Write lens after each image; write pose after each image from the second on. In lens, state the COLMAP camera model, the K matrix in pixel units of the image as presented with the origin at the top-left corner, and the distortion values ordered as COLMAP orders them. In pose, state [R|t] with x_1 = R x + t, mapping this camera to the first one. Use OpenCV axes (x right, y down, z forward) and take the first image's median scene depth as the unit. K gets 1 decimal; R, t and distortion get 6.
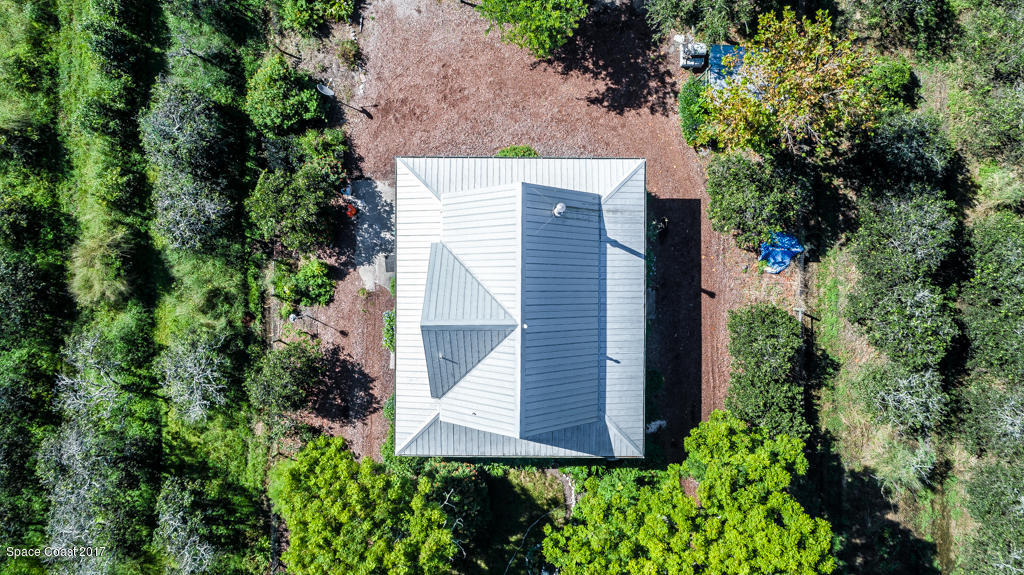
lens RADIAL K [[711.4, 0, 512.4], [0, 711.4, 277.0], [0, 0, 1]] dist [0.034064, 0.002053]
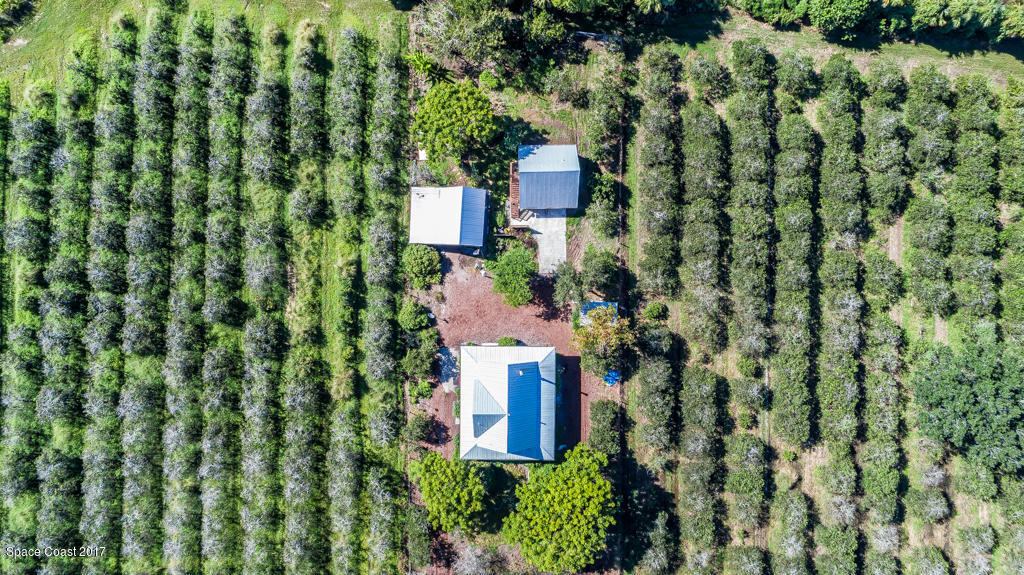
lens RADIAL K [[711.4, 0, 510.6], [0, 711.4, 297.5], [0, 0, 1]] dist [0.034064, 0.002053]
pose [[0.999989, 0.002522, 0.003931, 0.009744], [-0.002642, 0.999519, 0.030896, -0.396738], [-0.003851, -0.030906, 0.999515, -1.495245]]
